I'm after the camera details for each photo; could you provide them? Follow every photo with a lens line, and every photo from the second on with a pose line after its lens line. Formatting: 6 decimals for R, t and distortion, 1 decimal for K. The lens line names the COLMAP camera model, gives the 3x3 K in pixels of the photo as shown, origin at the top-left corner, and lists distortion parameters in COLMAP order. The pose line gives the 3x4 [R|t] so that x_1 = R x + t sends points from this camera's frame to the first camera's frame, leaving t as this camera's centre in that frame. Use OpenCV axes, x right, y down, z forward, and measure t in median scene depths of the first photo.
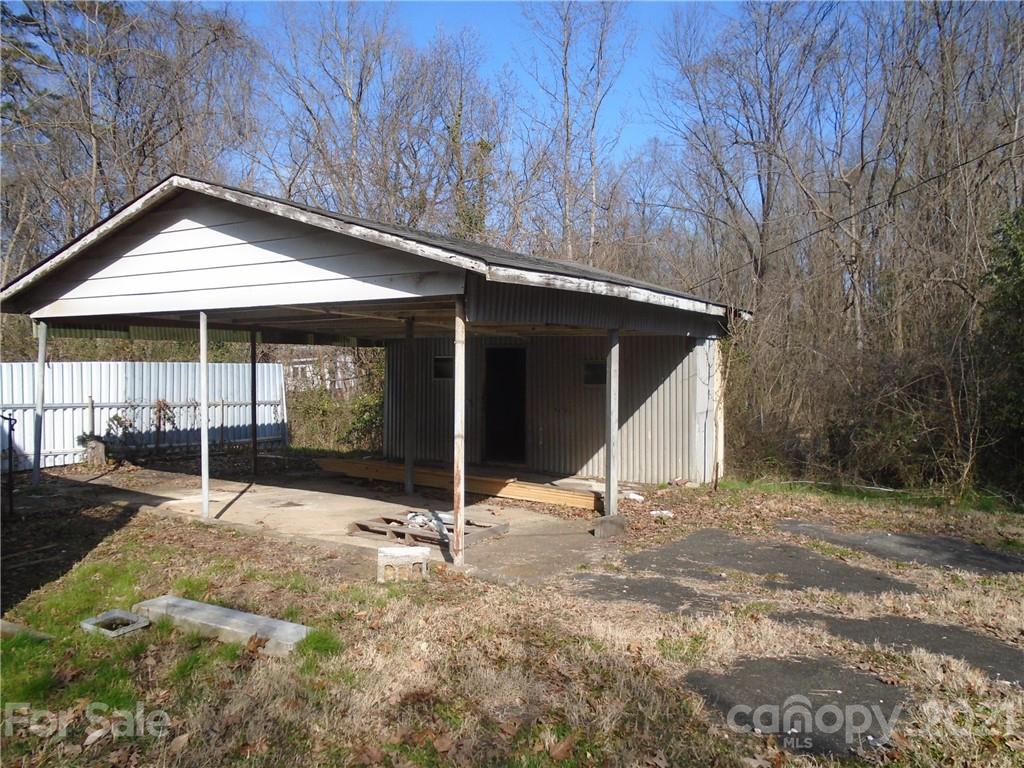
lens RADIAL K [[778.0, 0, 513.3], [0, 778.0, 385.8], [0, 0, 1]] dist [0.097067, -0.000563]
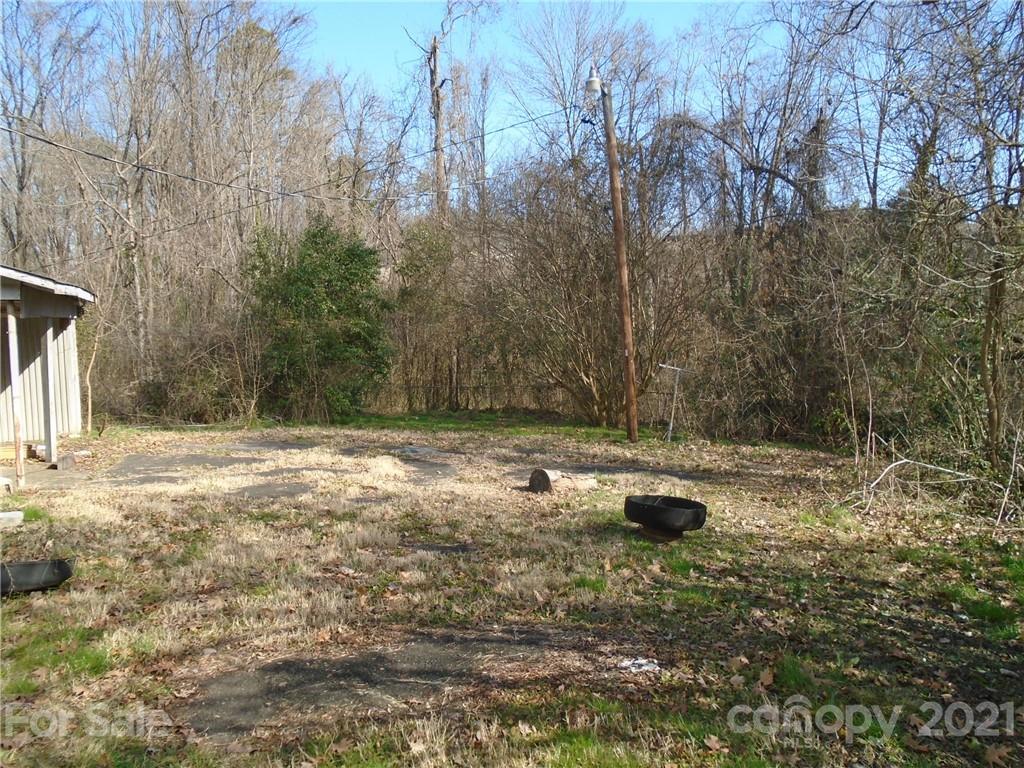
lens RADIAL K [[778.0, 0, 513.3], [0, 778.0, 385.8], [0, 0, 1]] dist [0.097067, -0.000563]
pose [[0.609686, -0.072406, 0.789329, -0.300620], [0.033902, 0.997290, 0.065296, -0.010135], [-0.791918, -0.013050, 0.610488, -0.280338]]
